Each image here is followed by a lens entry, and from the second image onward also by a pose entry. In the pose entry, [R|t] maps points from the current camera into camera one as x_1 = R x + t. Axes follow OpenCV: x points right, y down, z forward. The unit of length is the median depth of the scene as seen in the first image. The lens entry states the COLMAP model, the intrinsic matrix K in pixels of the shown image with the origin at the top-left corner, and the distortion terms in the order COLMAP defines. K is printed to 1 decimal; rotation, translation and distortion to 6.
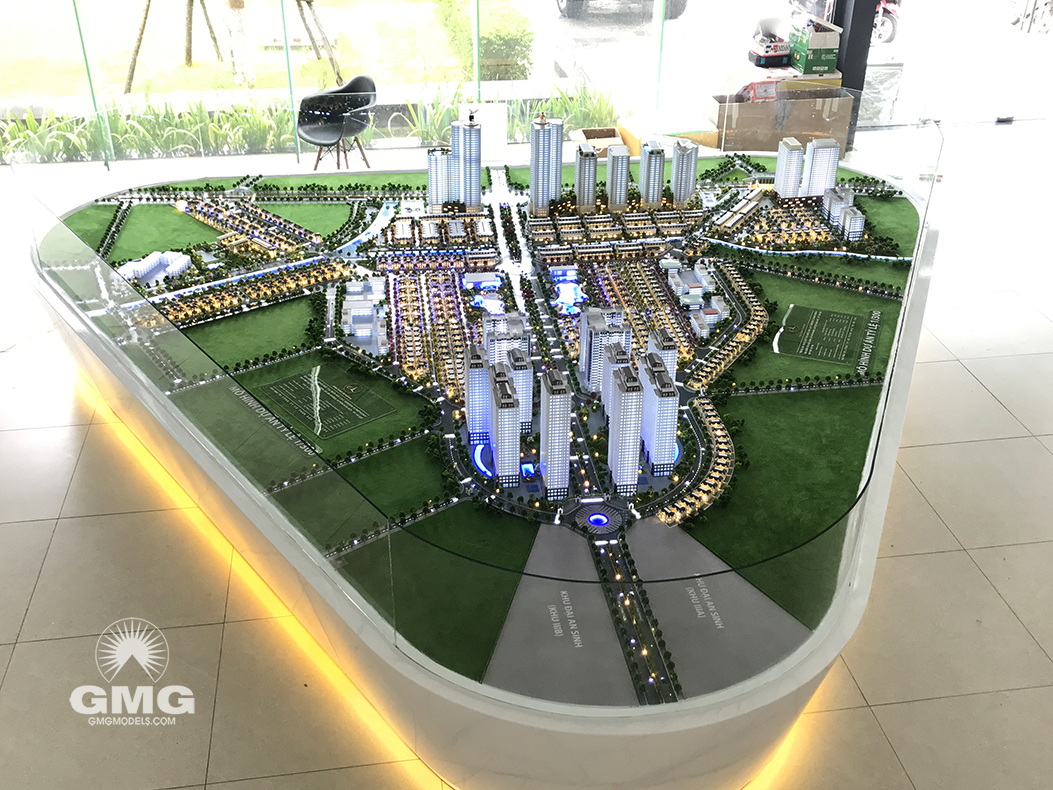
lens RADIAL K [[1074.0, 0, 526.5], [0, 1074.0, 395.0], [0, 0, 1]] dist [0.212949, -0.005622]
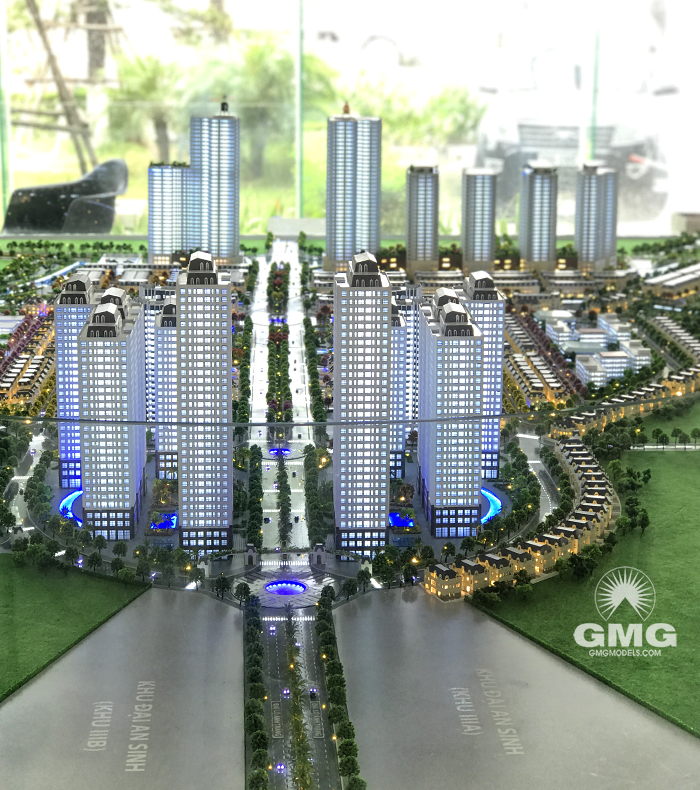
lens RADIAL K [[1601.6, 0, 350.0], [0, 1601.6, 395.0], [0, 0, 1]] dist [-0.040730, -0.149308]
pose [[0.996620, 0.022837, -0.078918, 0.126465], [-0.044939, 0.955678, -0.290964, 0.203067], [0.068775, 0.293527, 0.953474, 0.323597]]
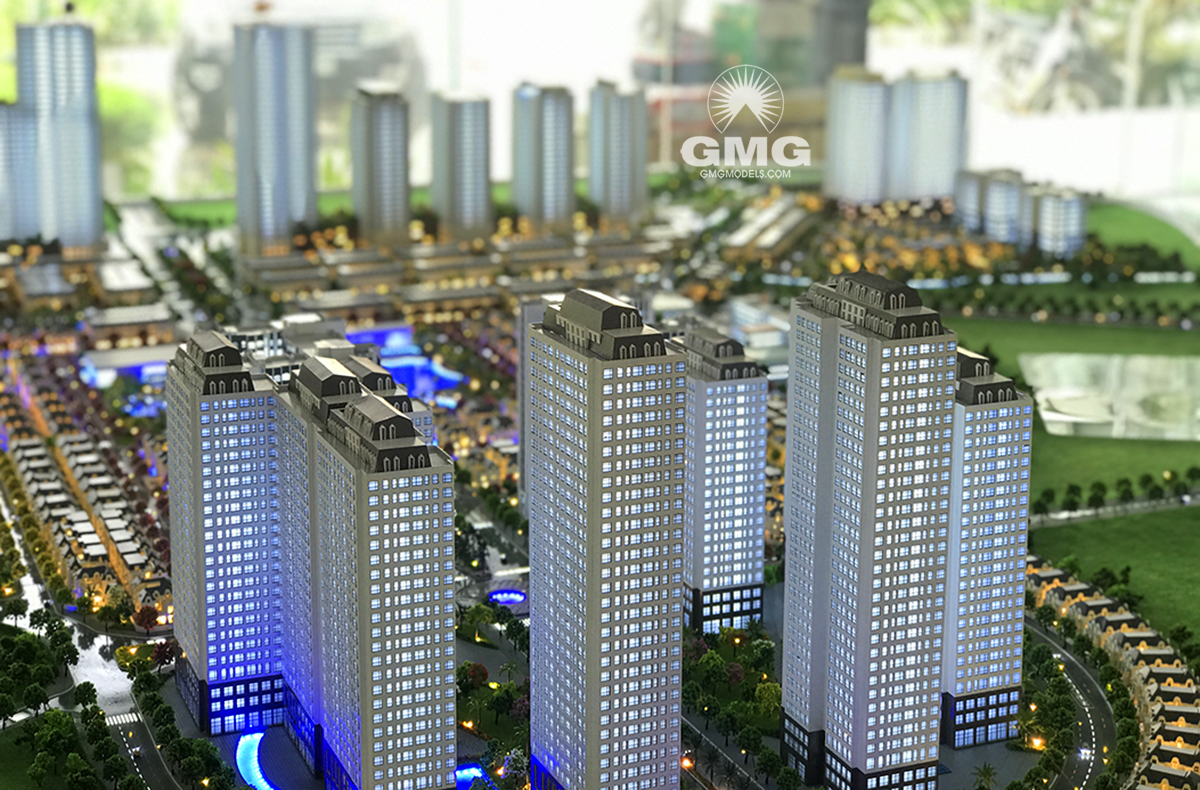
lens RADIAL K [[1961.3, 0, 600.0], [0, 1961.3, 395.0], [0, 0, 1]] dist [0.070780, 0.056306]
pose [[0.966492, -0.066751, 0.247867, -0.072383], [0.131598, 0.957899, -0.255170, 0.098476], [-0.220398, 0.279239, 0.934586, 0.519622]]
